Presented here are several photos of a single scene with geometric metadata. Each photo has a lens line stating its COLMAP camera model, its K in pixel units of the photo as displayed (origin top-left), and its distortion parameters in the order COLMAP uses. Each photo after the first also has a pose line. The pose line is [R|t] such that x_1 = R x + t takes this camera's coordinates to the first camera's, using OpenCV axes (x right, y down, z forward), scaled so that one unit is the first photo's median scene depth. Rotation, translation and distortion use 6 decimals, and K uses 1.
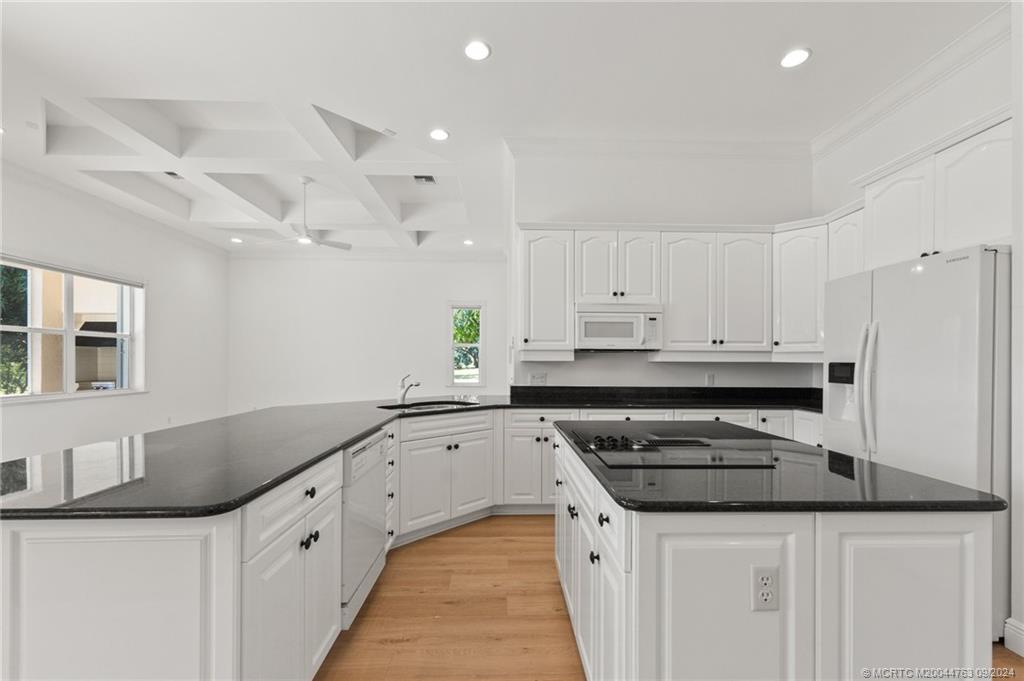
lens RADIAL K [[427.5, 0, 520.5], [0, 427.5, 363.0], [0, 0, 1]] dist [0.001770, -0.000556]
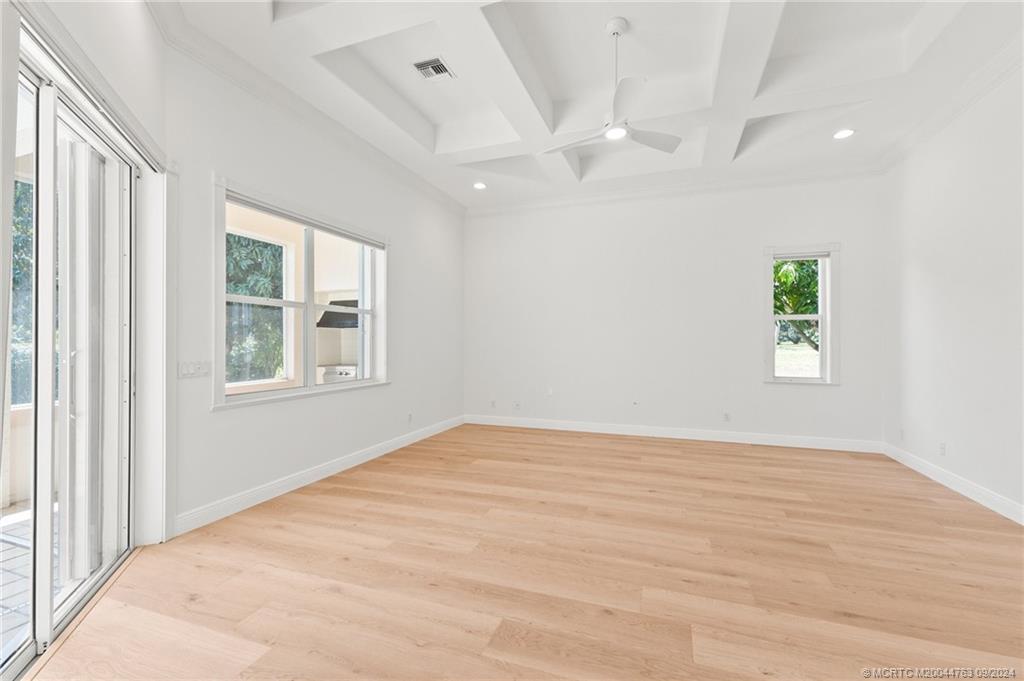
lens RADIAL K [[427.5, 0, 518.4], [0, 427.5, 338.8], [0, 0, 1]] dist [0.001770, -0.000556]
pose [[0.922930, -0.005539, -0.384927, -0.592124], [0.000985, 0.999927, -0.012028, -0.004119], [0.384966, 0.010722, 0.922869, 0.622310]]
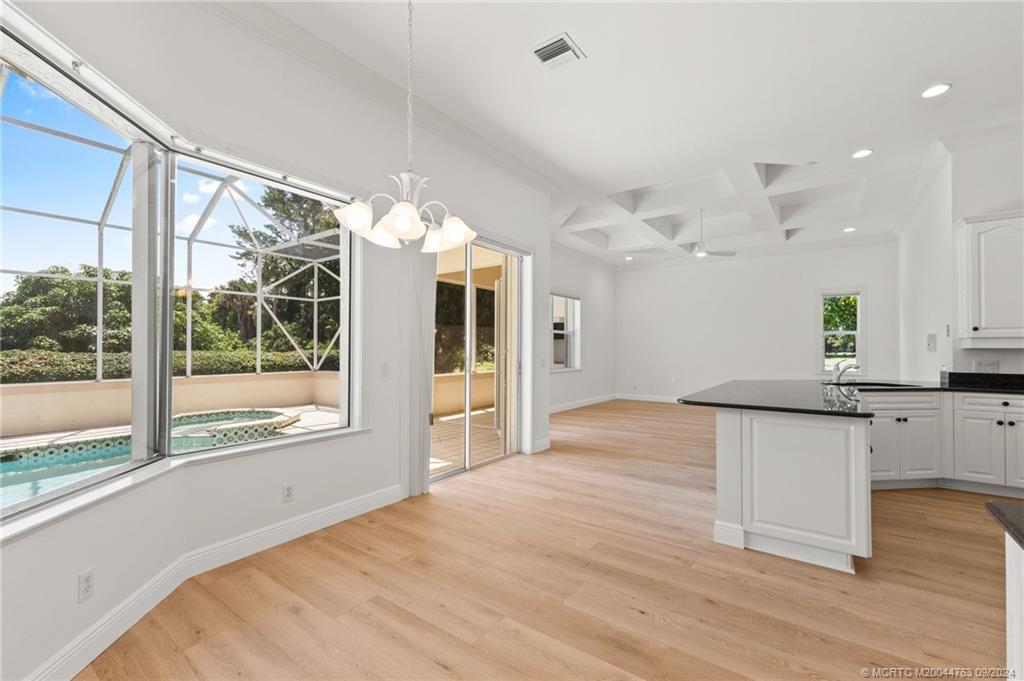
lens RADIAL K [[427.5, 0, 518.2], [0, 427.5, 345.9], [0, 0, 1]] dist [0.001770, -0.000556]
pose [[0.781185, -0.005626, -0.624275, -0.198641], [-0.001770, 0.999935, -0.011225, 0.003096], [0.624298, 0.009874, 0.781124, -0.492935]]
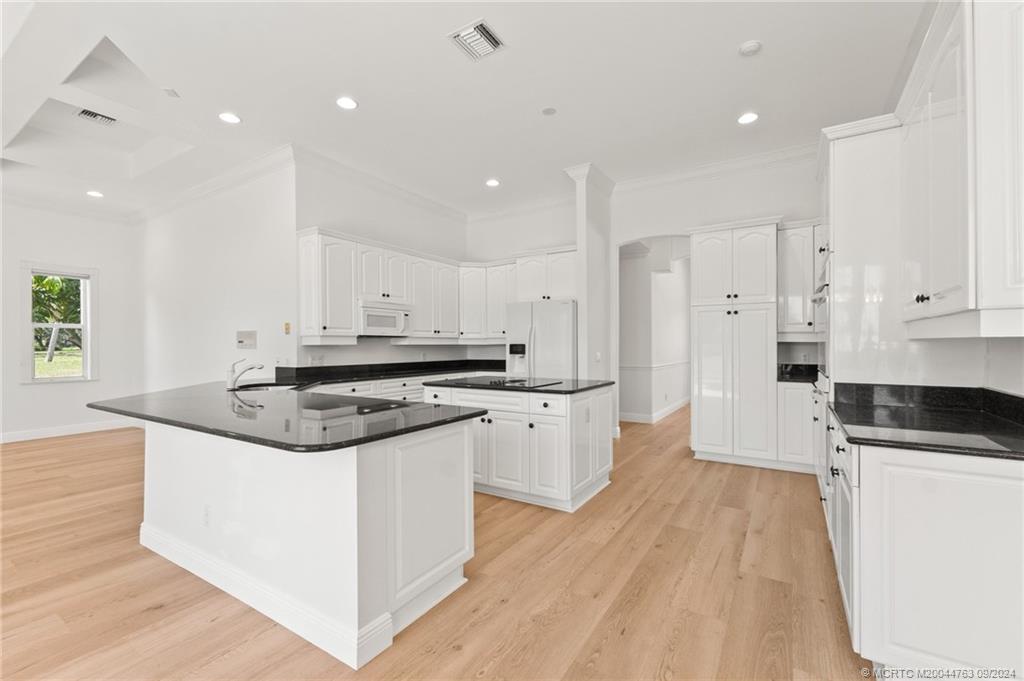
lens RADIAL K [[427.5, 0, 509.6], [0, 427.5, 346.7], [0, 0, 1]] dist [0.001770, -0.000556]
pose [[0.574406, -0.010472, 0.818504, -0.640082], [0.011030, 0.999926, 0.005053, -0.000130], [-0.818496, 0.006125, 0.574479, -0.103098]]
